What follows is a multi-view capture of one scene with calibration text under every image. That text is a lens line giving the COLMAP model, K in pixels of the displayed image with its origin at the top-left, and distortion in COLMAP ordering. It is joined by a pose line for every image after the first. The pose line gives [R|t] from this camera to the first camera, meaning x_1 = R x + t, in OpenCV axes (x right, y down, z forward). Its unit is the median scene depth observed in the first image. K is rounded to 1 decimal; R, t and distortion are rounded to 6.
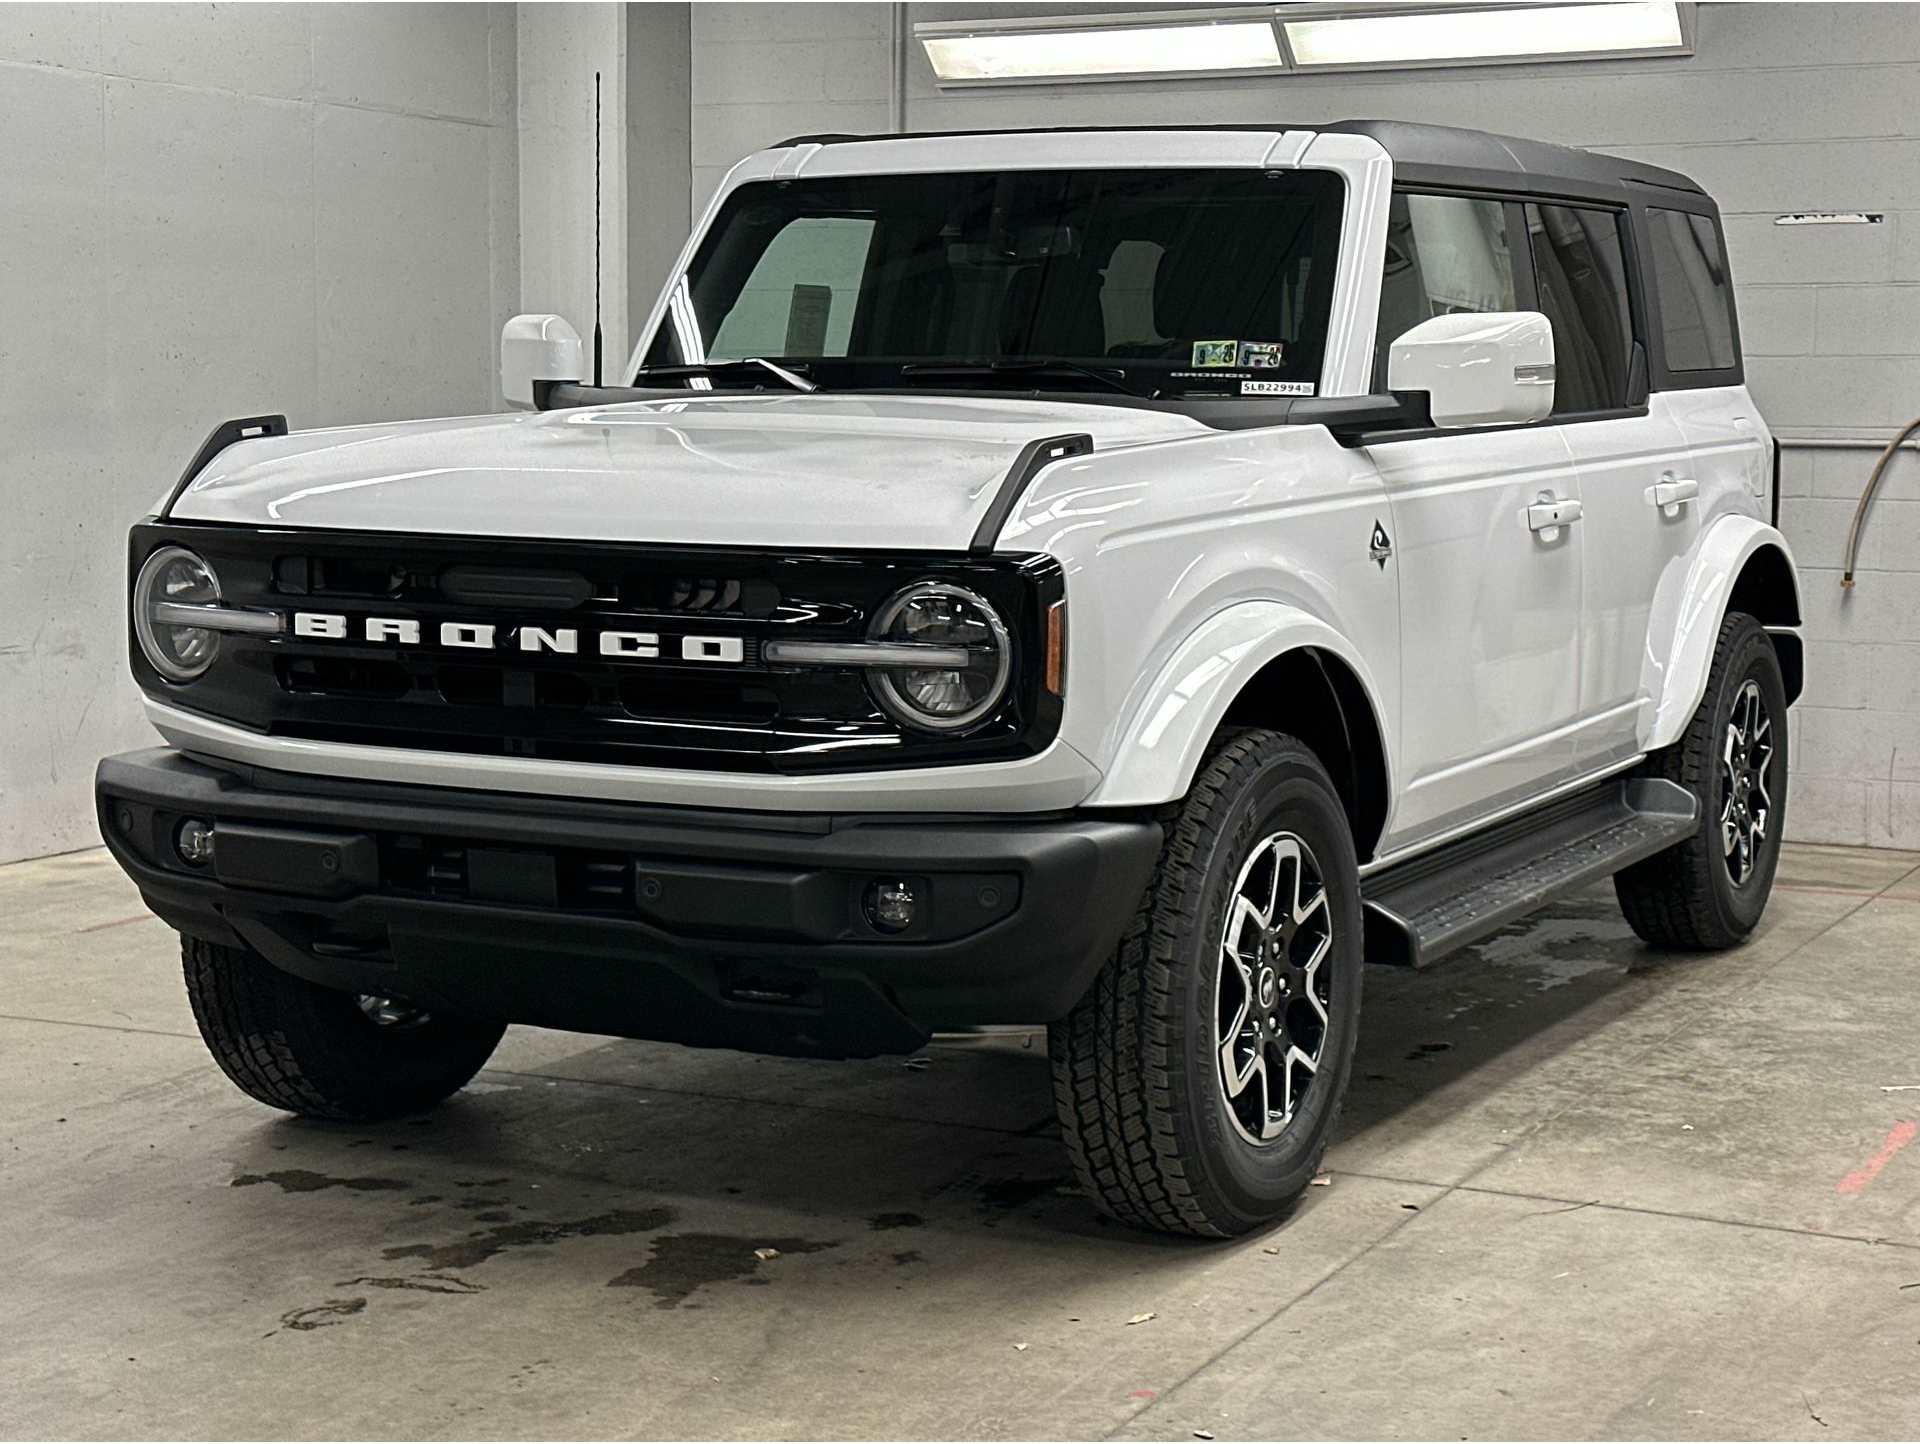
lens RADIAL K [[3480.8, 0, 957.1], [0, 3480.8, 717.1], [0, 0, 1]] dist [0.267030, 0.000000]
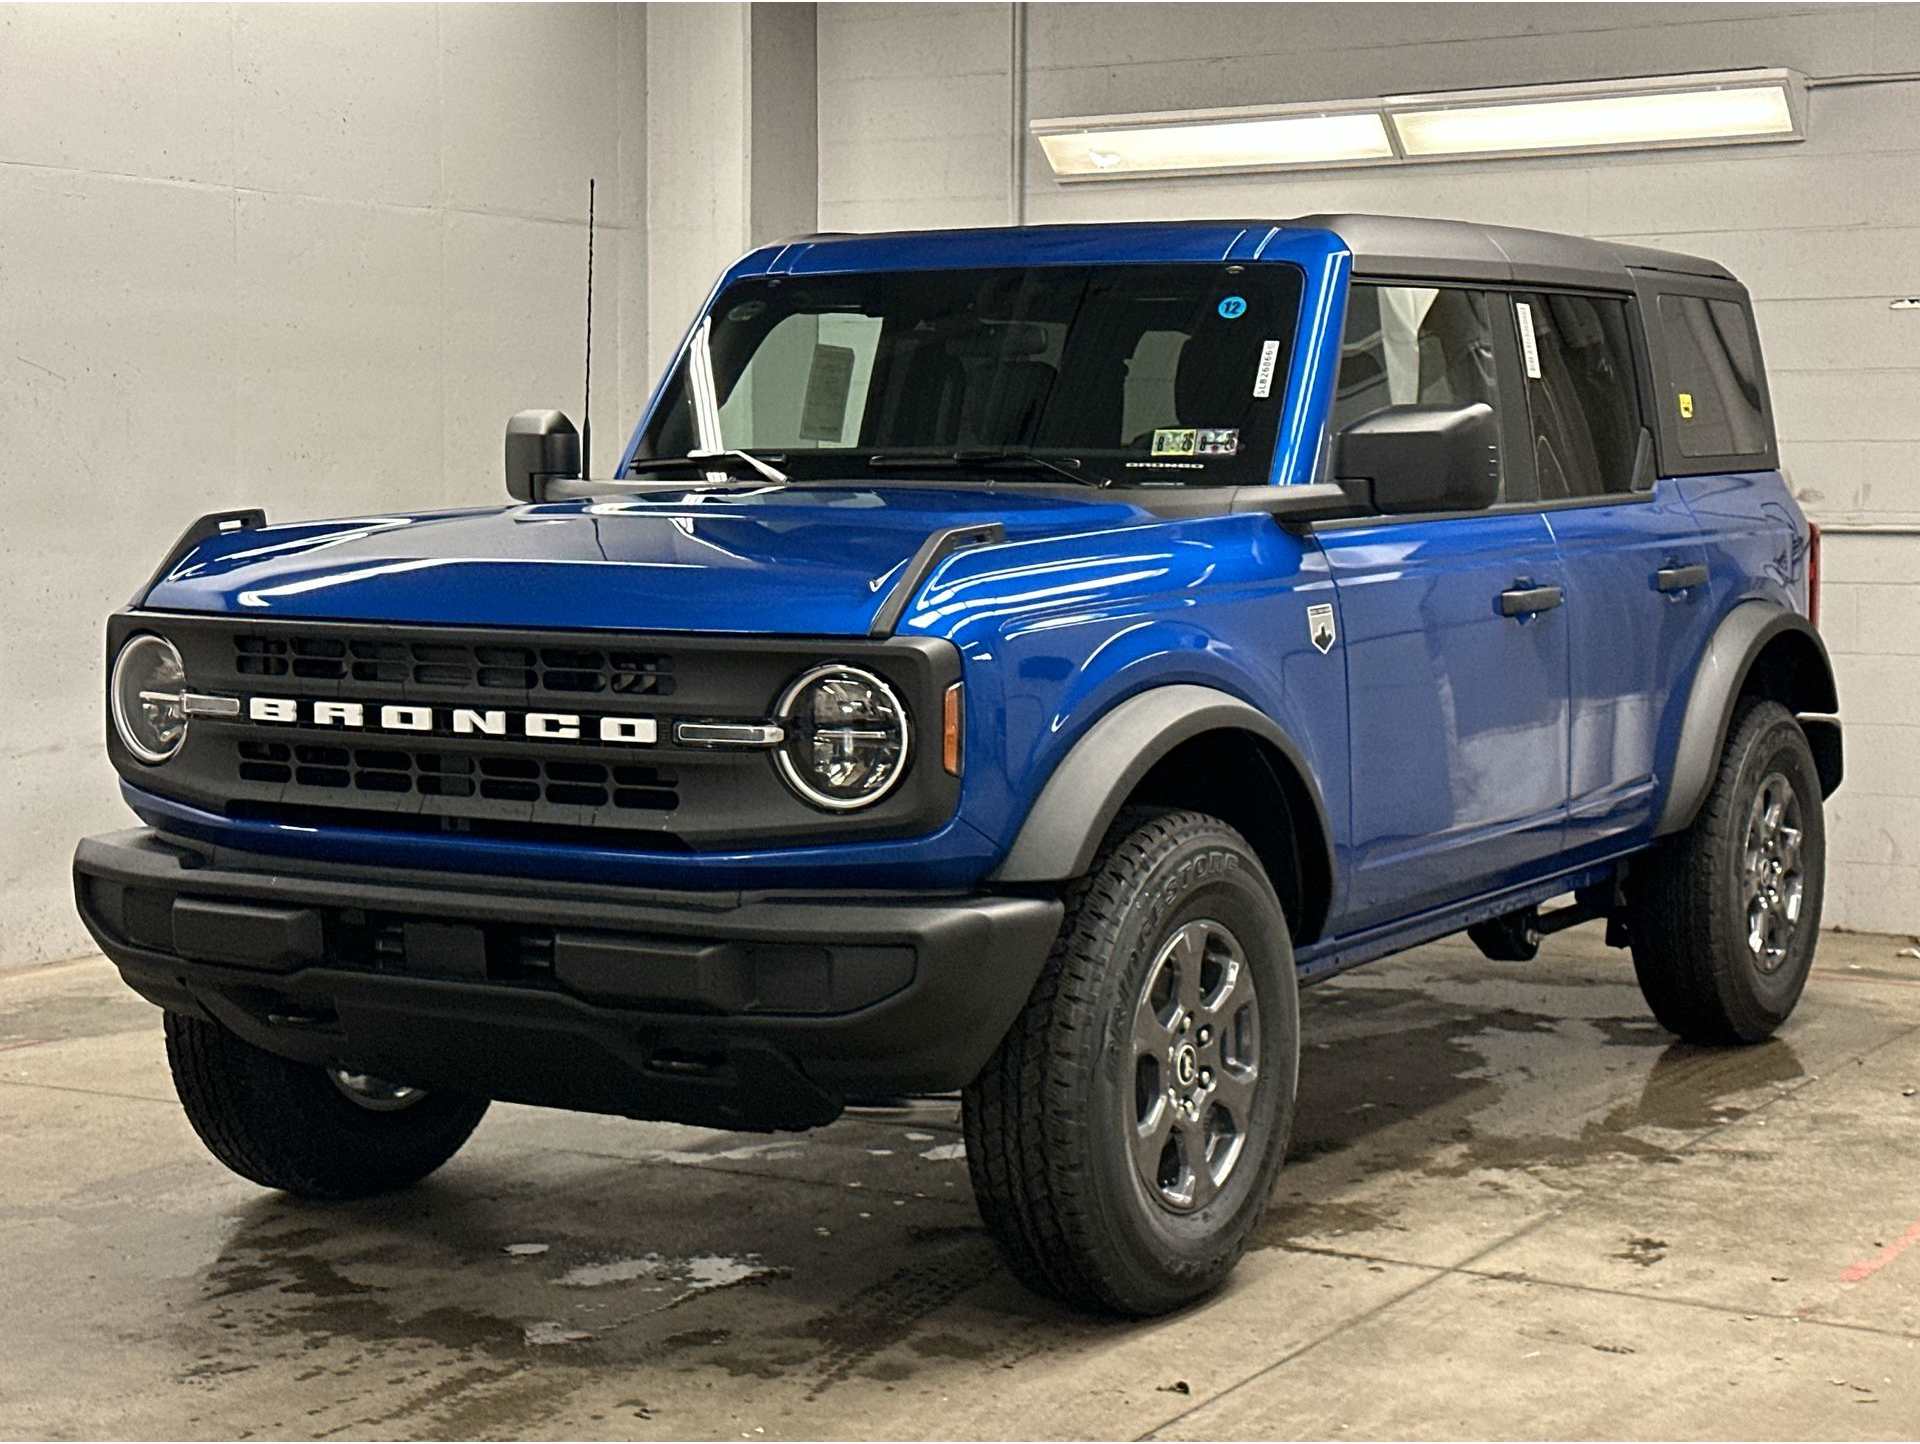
lens RADIAL K [[3480.8, 0, 986.4], [0, 3480.8, 703.6], [0, 0, 1]] dist [0.267030, 0.000000]
pose [[0.997978, -0.002041, -0.063531, 0.096895], [0.000247, 0.999601, -0.028239, 0.001854], [0.063564, 0.028166, 0.997580, -0.029395]]
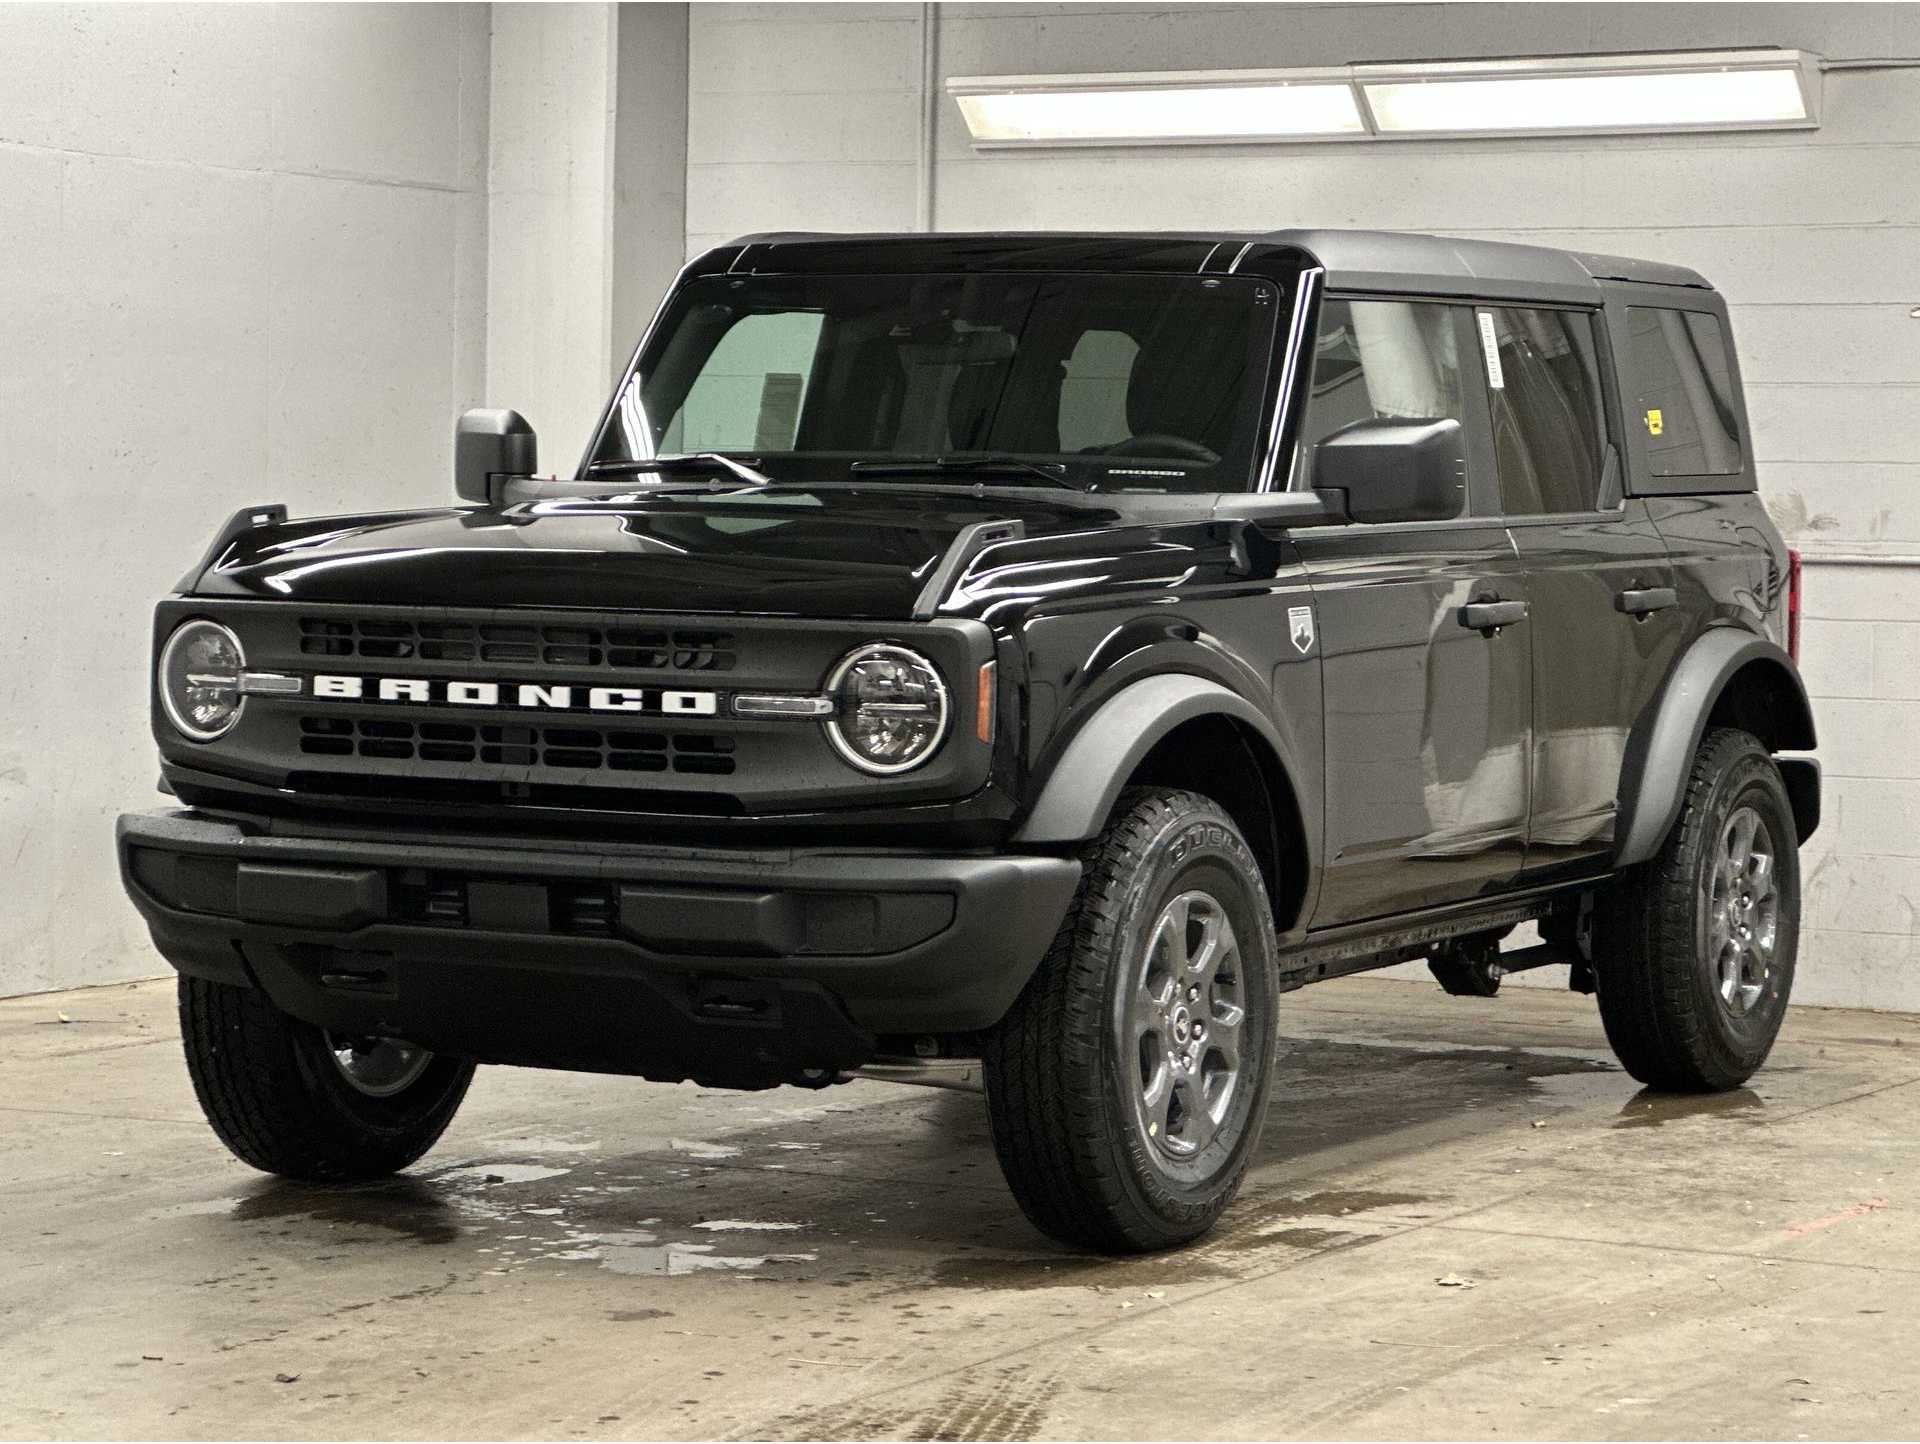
lens RADIAL K [[5320.3, 0, 965.0], [0, 5320.3, 711.5], [0, 0, 1]] dist [0.615582, 0.000000]
pose [[0.999961, 0.007148, -0.005165, 0.028400], [-0.007426, 0.998407, -0.055940, 0.076848], [0.004757, 0.055976, 0.998421, -0.716120]]
